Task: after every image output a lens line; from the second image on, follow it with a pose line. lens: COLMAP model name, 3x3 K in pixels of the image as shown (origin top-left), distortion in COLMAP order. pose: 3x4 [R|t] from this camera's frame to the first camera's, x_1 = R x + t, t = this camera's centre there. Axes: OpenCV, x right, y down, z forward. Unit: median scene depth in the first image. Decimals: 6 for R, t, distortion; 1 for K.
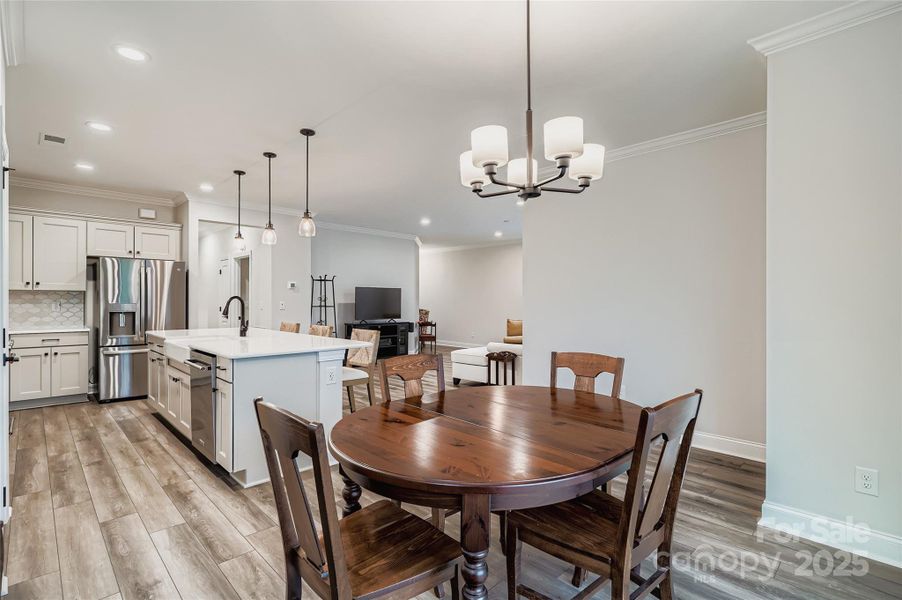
lens RADIAL K [[432.5, 0, 448.4], [0, 432.5, 302.7], [0, 0, 1]] dist [0.000557, -0.001091]
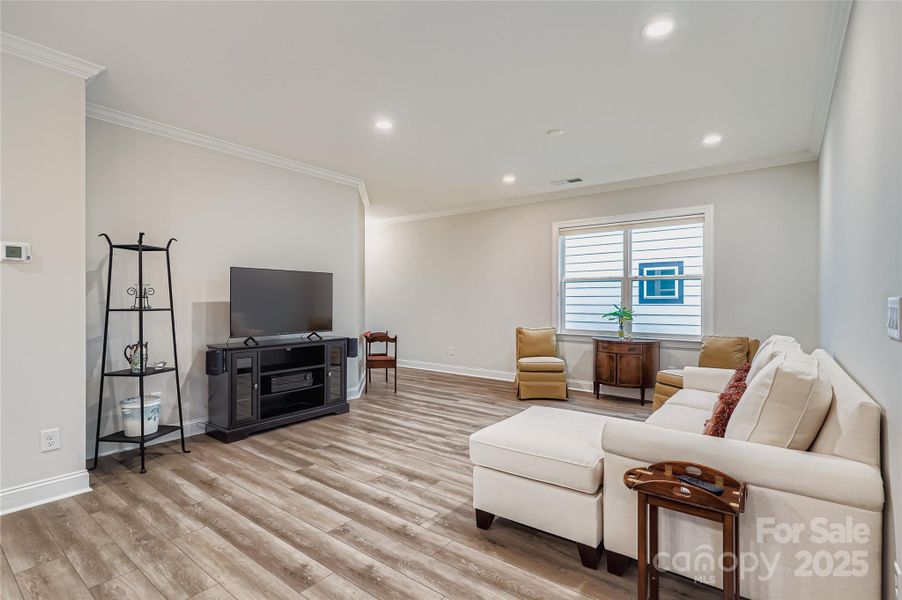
lens RADIAL K [[432.5, 0, 447.8], [0, 432.5, 298.4], [0, 0, 1]] dist [0.000557, -0.001091]
pose [[0.990455, -0.003789, 0.137781, -0.071179], [0.004955, 0.999955, -0.008123, 0.003470], [-0.137744, 0.008728, 0.990429, 0.762723]]
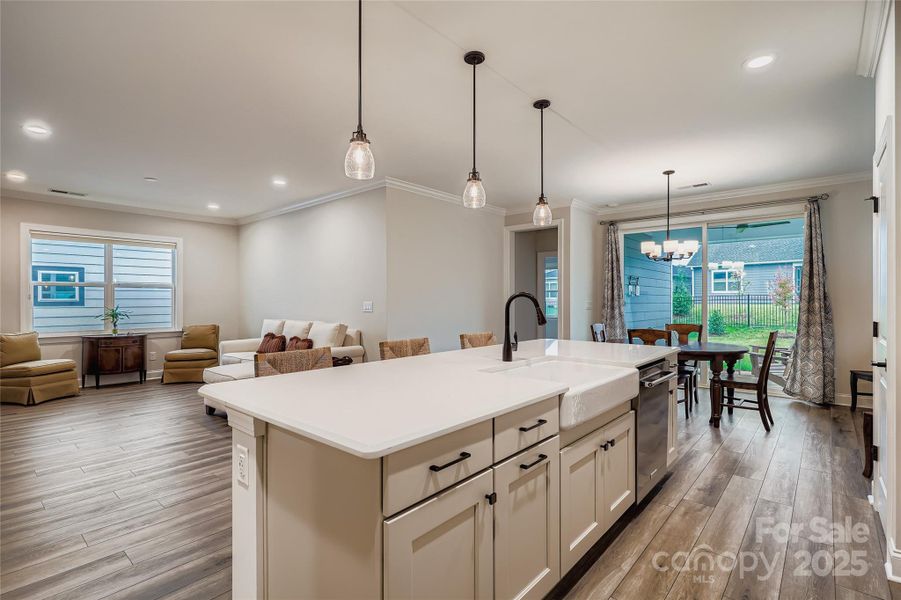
lens RADIAL K [[432.0, 0, 454.5], [0, 432.0, 302.0], [0, 0, 1]] dist [0.000557, -0.001091]
pose [[-0.089466, -0.007571, 0.995961, -0.795984], [0.007223, 0.999940, 0.008250, -0.004943], [-0.995964, 0.007932, -0.089406, 0.855567]]
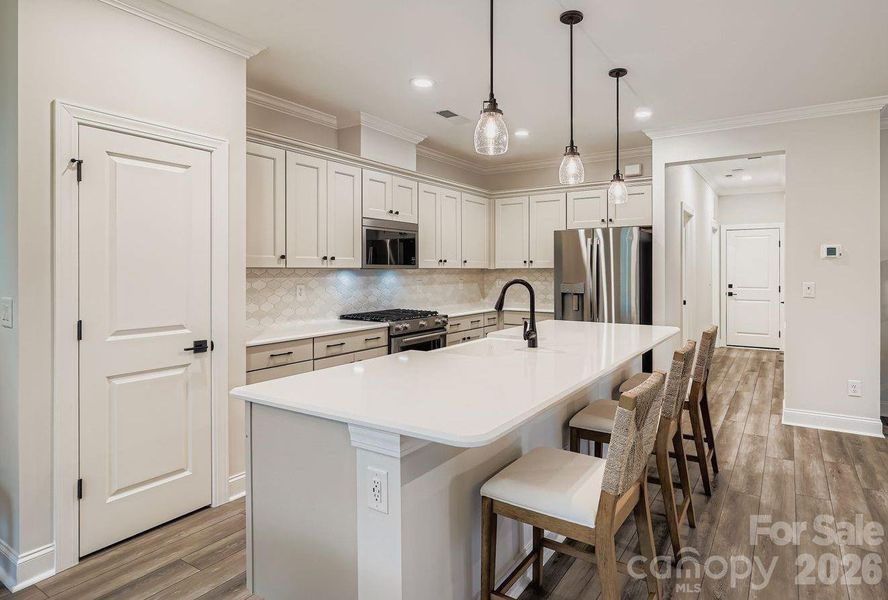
lens RADIAL K [[476.3, 0, 502.0], [0, 476.3, 271.7], [0, 0, 1]] dist [-0.000561, -0.001772]
pose [[0.261524, 0.000927, -0.965197, 0.106028], [-0.002840, 0.999996, 0.000190, -0.019231], [0.965193, 0.002692, 0.261526, 0.603729]]
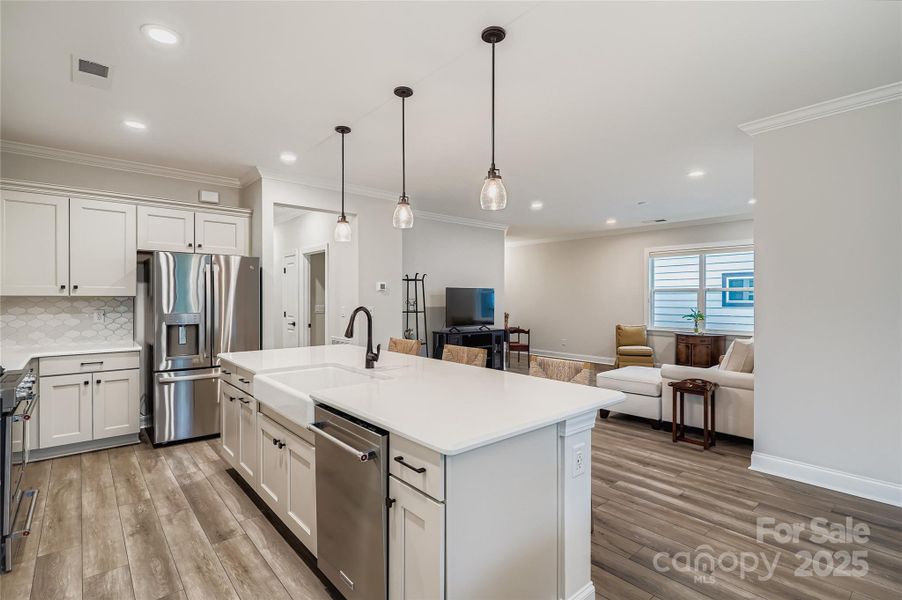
lens RADIAL K [[432.5, 0, 448.2], [0, 432.5, 300.7], [0, 0, 1]] dist [0.000557, -0.001091]
pose [[0.998011, -0.002861, -0.062971, -0.240650], [0.002941, 0.999995, 0.001175, -0.018696], [0.062967, -0.001358, 0.998015, 0.273250]]
